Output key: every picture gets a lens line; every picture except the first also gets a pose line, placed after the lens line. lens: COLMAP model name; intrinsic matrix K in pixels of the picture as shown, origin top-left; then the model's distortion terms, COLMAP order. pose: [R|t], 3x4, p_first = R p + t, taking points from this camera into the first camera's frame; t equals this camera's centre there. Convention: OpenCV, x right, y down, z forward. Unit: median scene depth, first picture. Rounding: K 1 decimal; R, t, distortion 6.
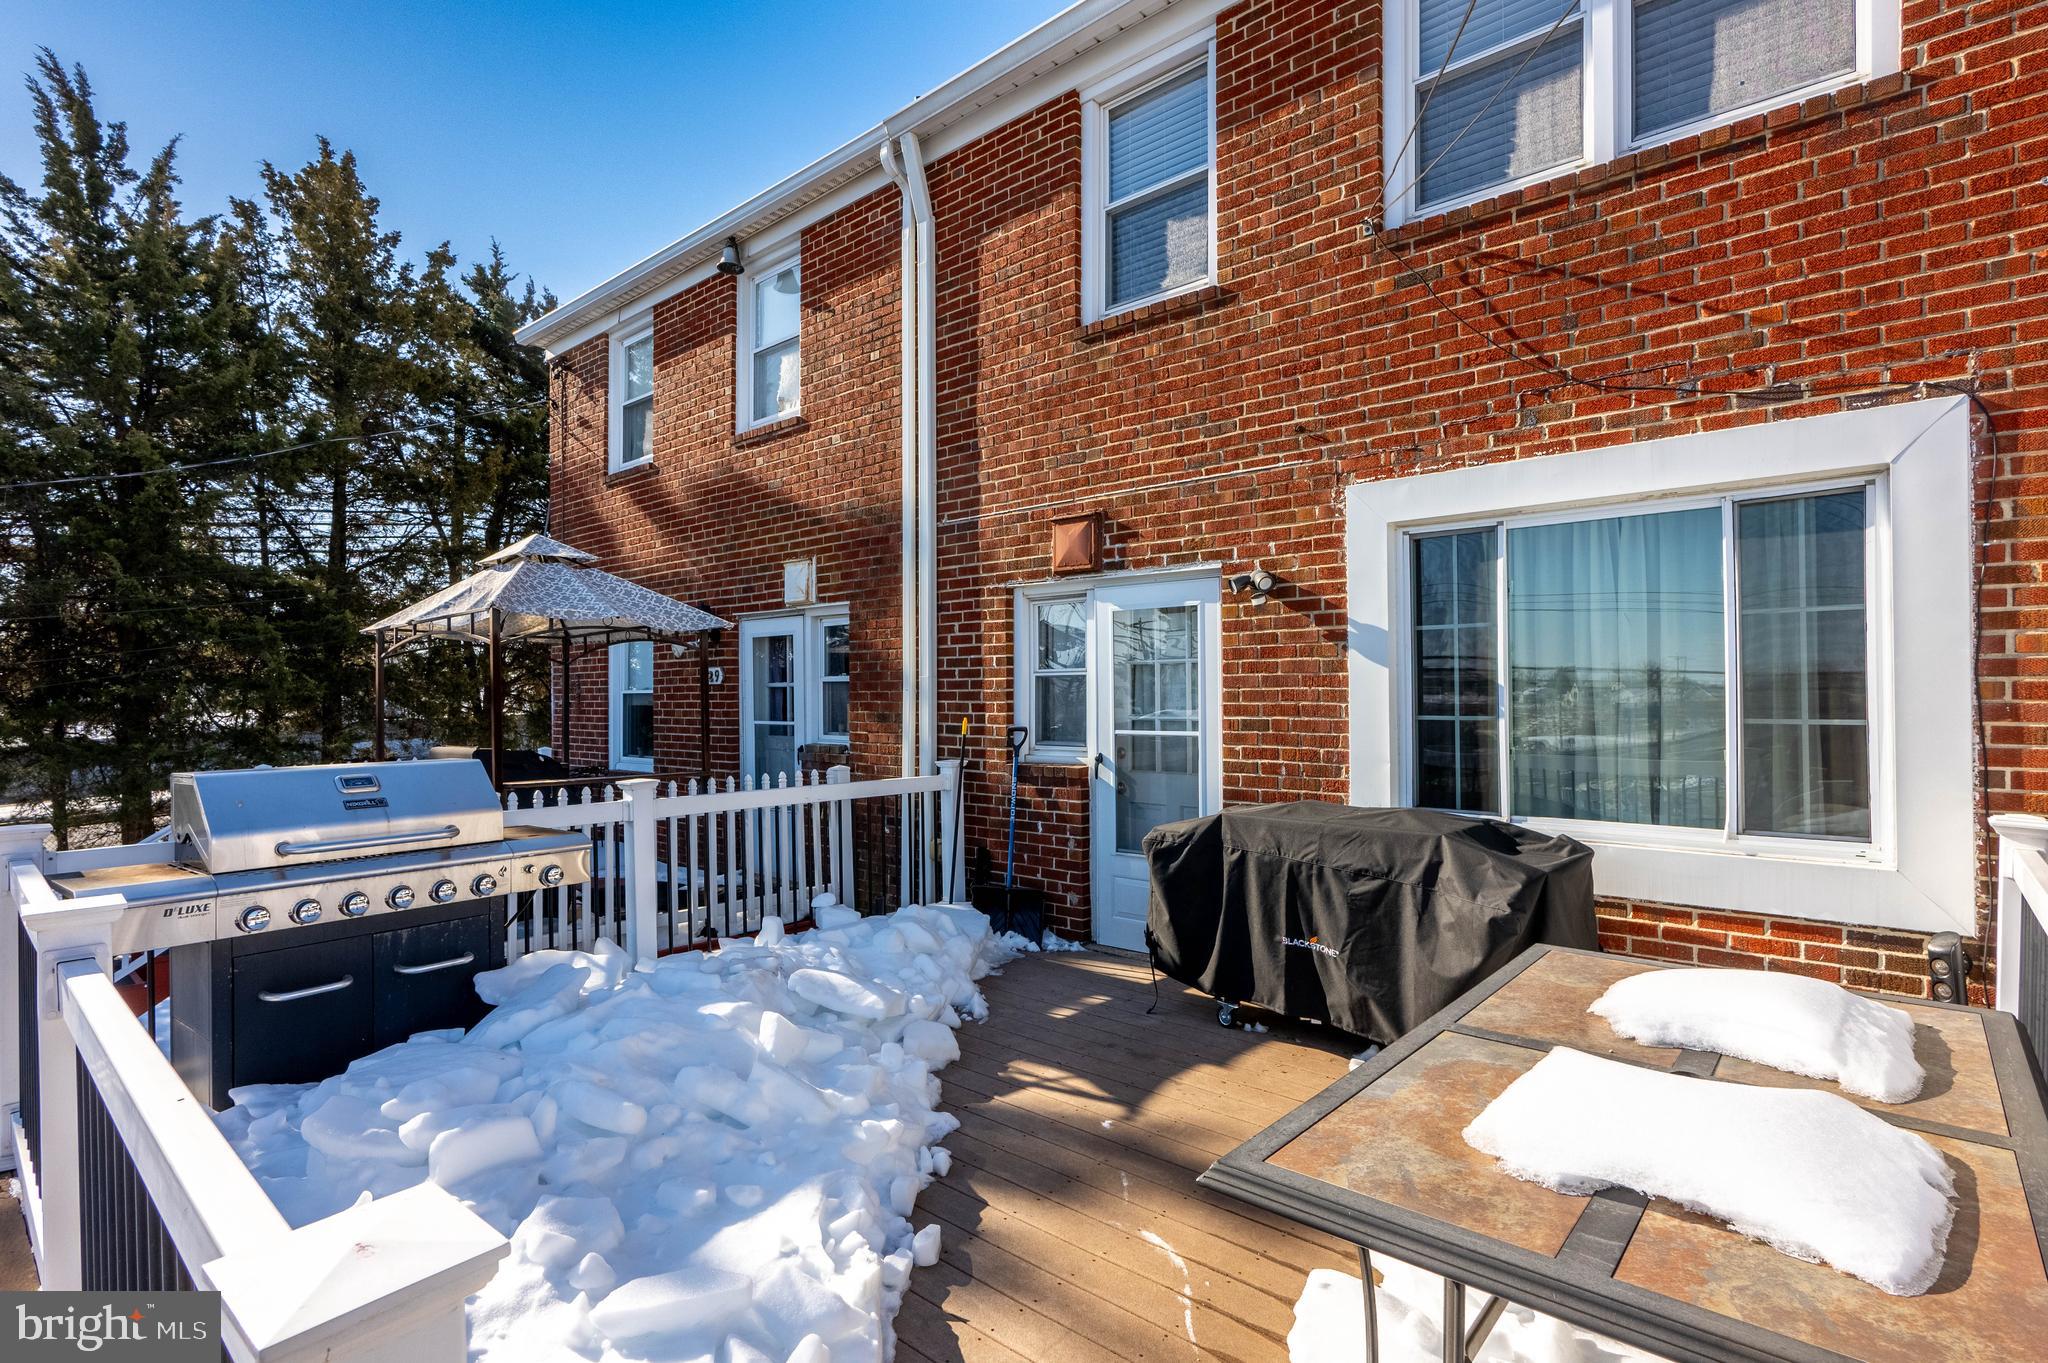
lens RADIAL K [[1020.6, 0, 1019.5], [0, 1020.6, 689.9], [0, 0, 1]] dist [0.005156, 0.001375]
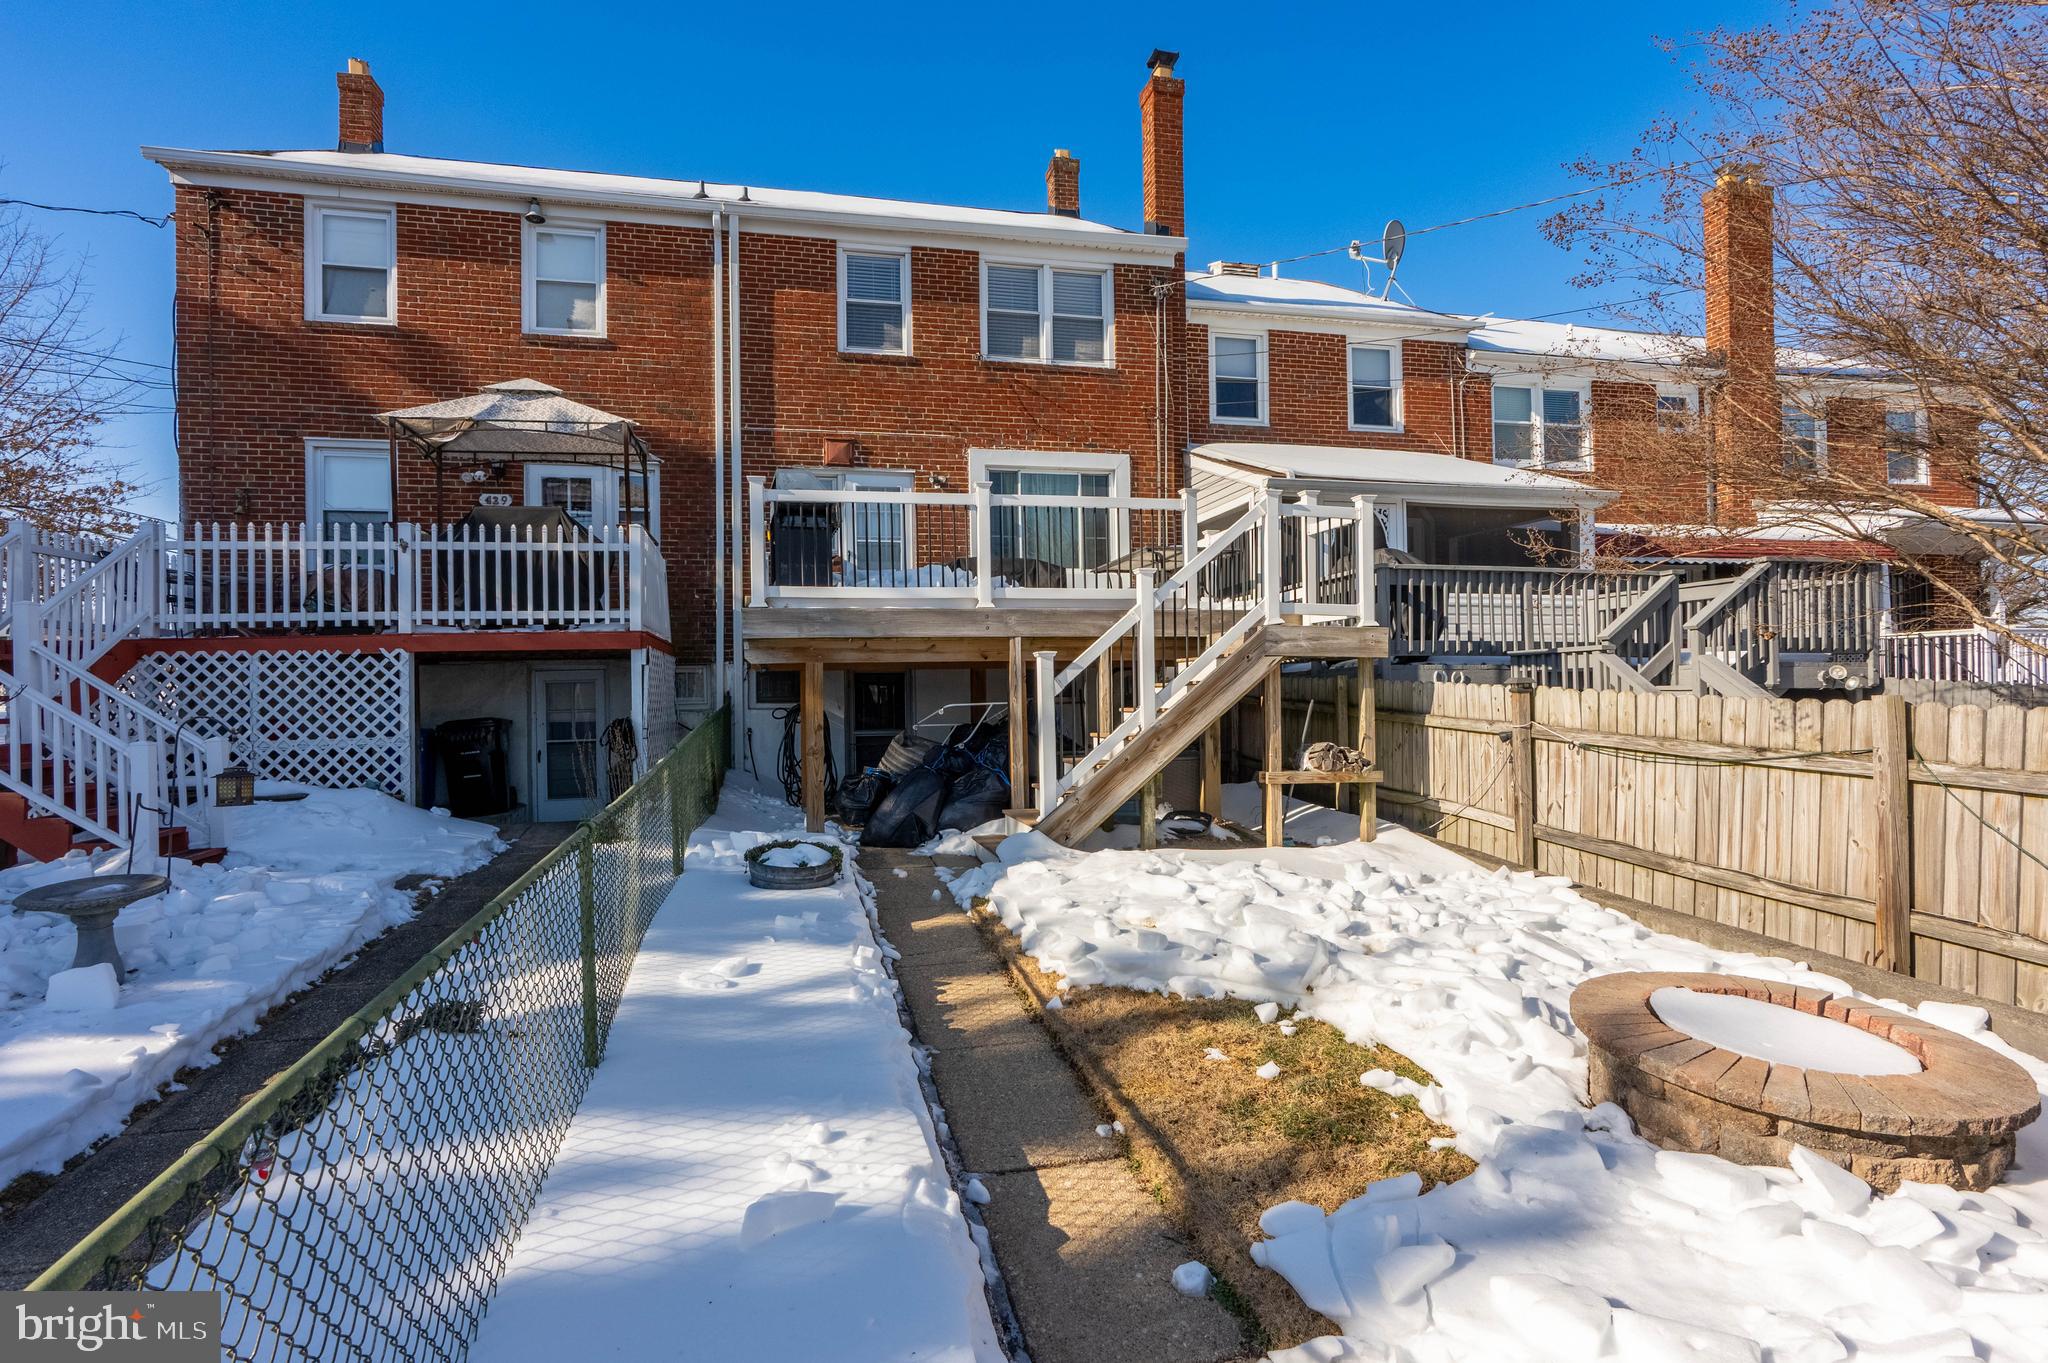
lens RADIAL K [[1020.6, 0, 1024.4], [0, 1020.6, 682.1], [0, 0, 1]] dist [0.005156, 0.001375]
pose [[0.579910, -0.004709, 0.814667, -1.830487], [0.005620, 0.999983, 0.001779, 0.421777], [-0.814661, 0.003547, 0.579927, -0.699469]]
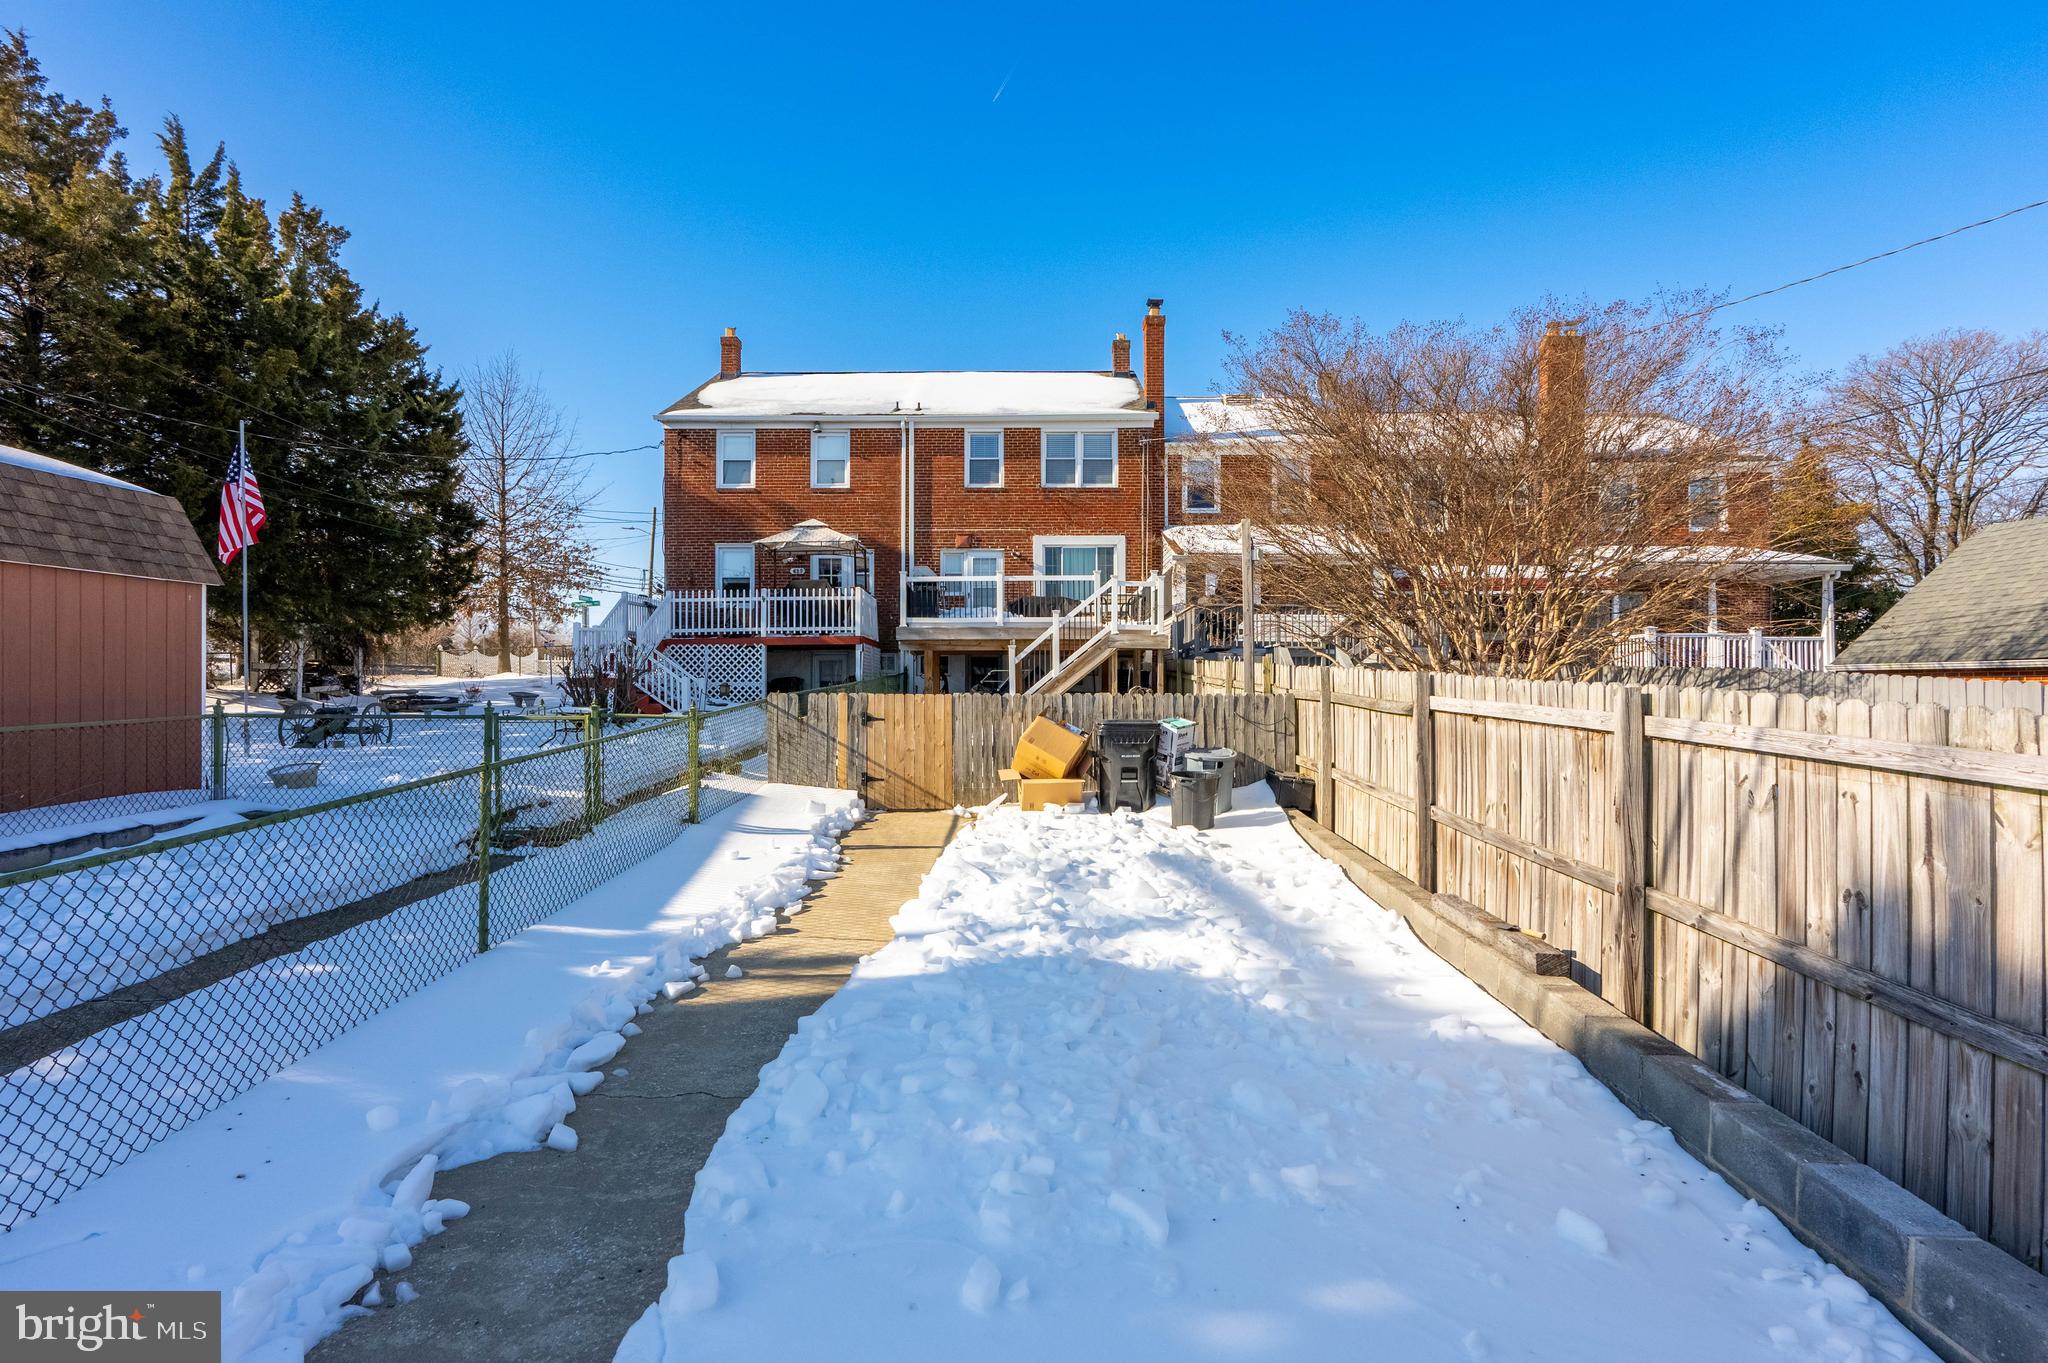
lens RADIAL K [[1020.6, 0, 1023.7], [0, 1020.6, 675.5], [0, 0, 1]] dist [0.005156, 0.001375]
pose [[0.754295, 0.007227, 0.656495, -3.017174], [-0.005516, 0.999974, -0.004670, 0.509546], [-0.656512, -0.000099, 0.754316, -2.755573]]
